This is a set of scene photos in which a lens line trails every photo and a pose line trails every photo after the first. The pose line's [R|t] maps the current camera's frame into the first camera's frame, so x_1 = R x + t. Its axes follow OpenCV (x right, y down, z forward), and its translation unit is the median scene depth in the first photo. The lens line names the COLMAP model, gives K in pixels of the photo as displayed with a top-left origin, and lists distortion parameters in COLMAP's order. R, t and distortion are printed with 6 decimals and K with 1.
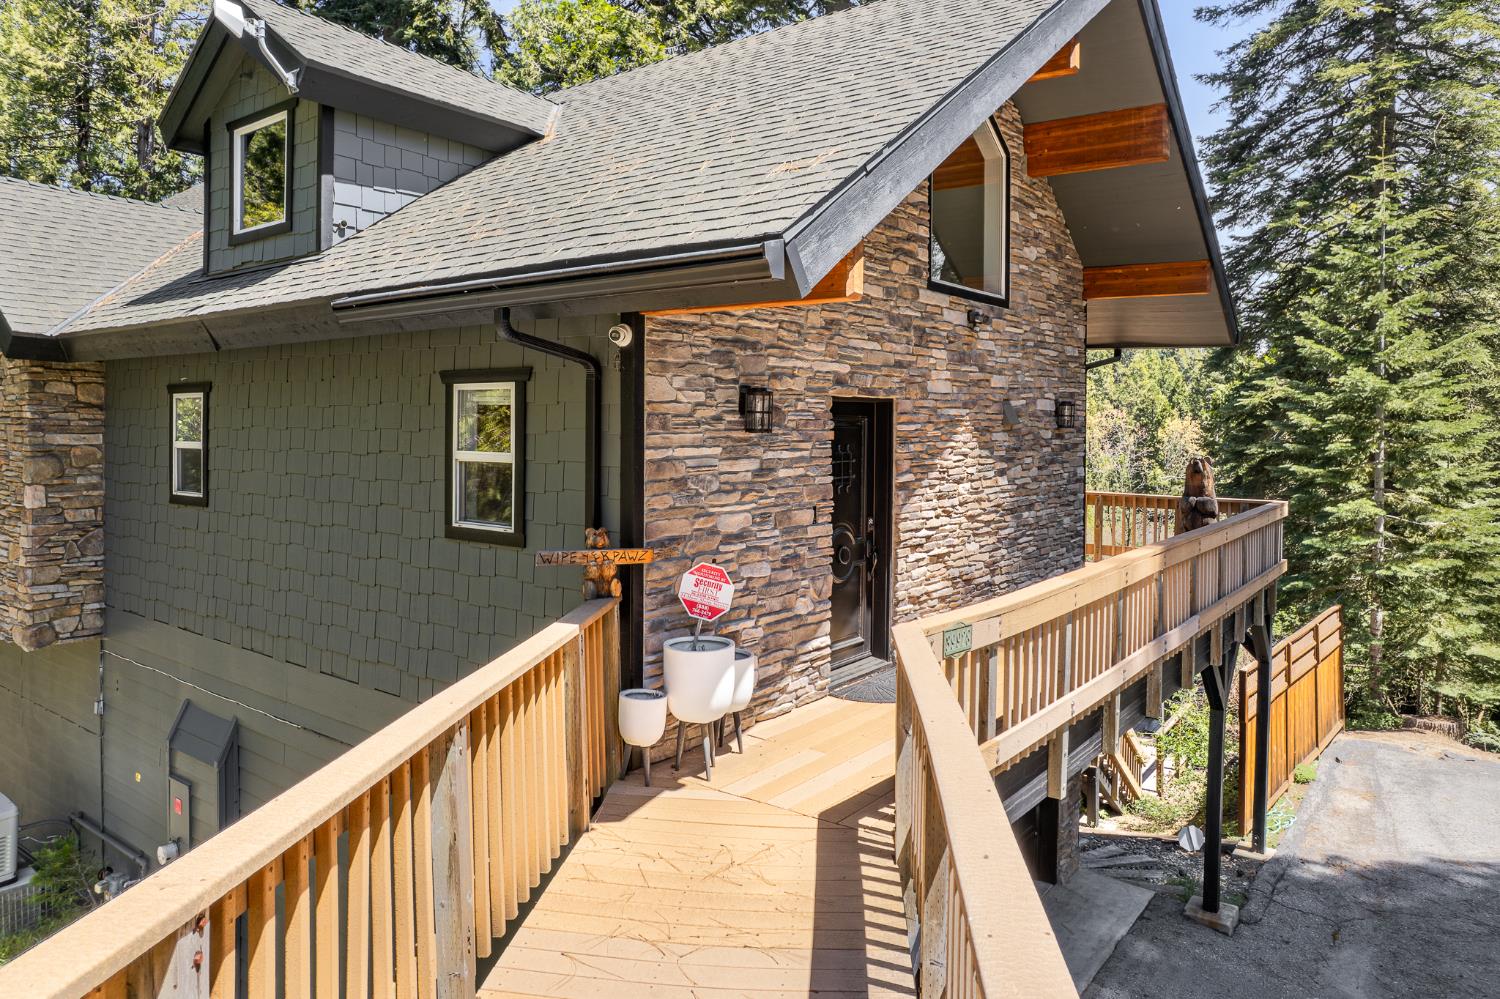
lens RADIAL K [[953.7, 0, 747.0], [0, 953.7, 454.3], [0, 0, 1]] dist [-0.052494, 0.046974]
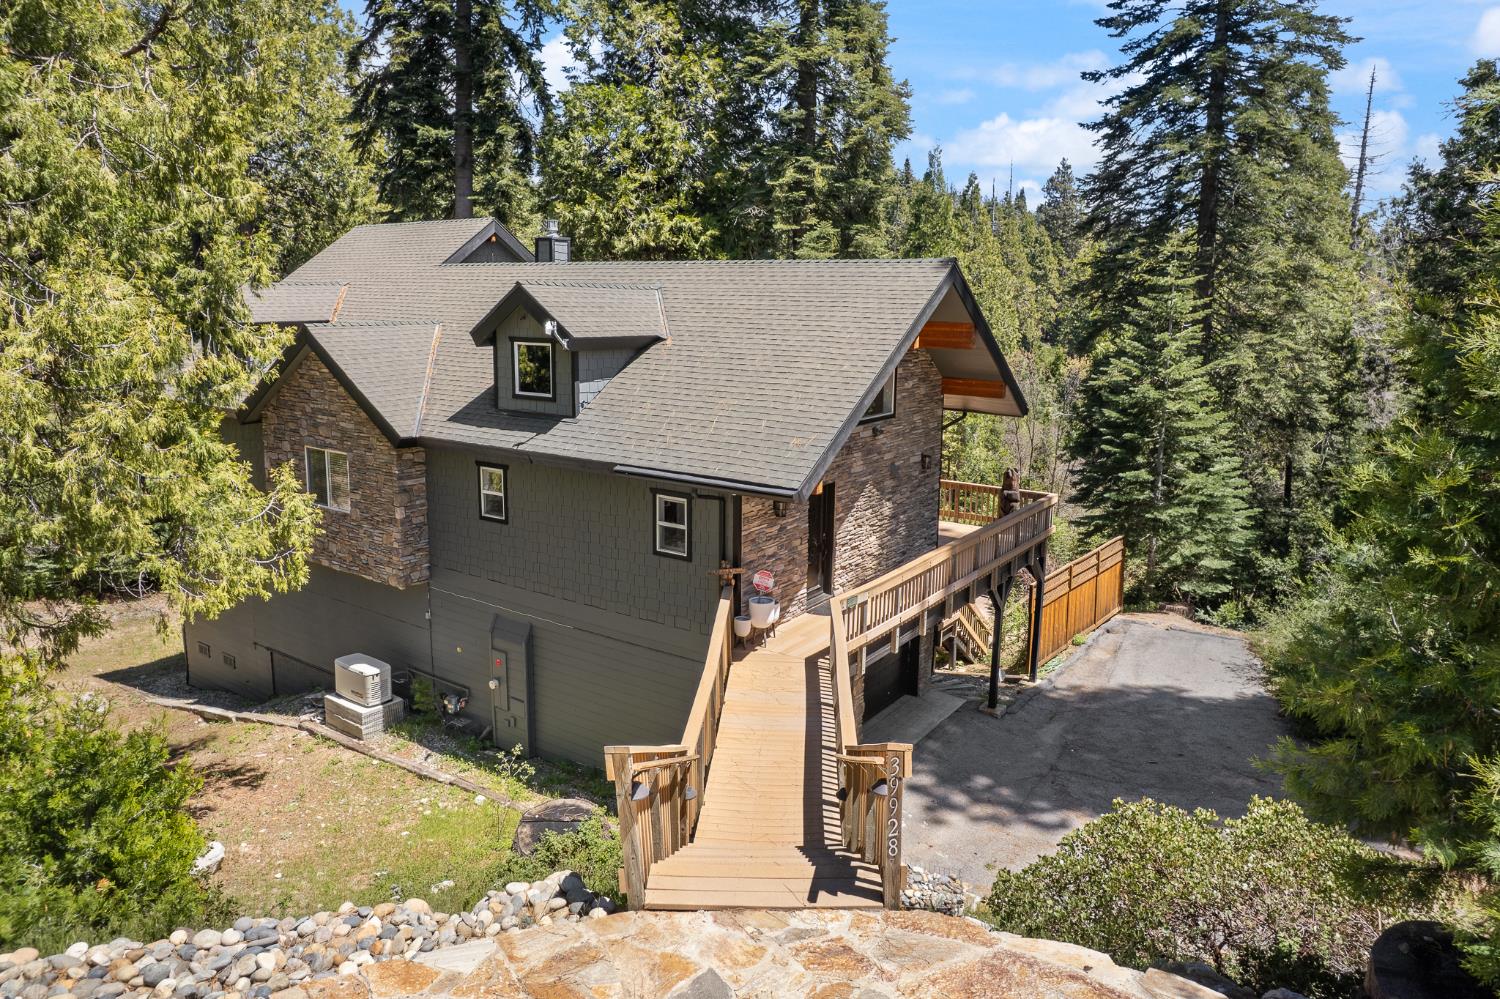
lens RADIAL K [[944.4, 0, 748.9], [0, 944.4, 477.4], [0, 0, 1]] dist [-0.006117, 0.001037]
pose [[0.998899, -0.002688, 0.046843, -0.135927], [-0.004729, 0.987504, 0.157525, -0.371588], [-0.046681, -0.157573, 0.986403, -1.048540]]
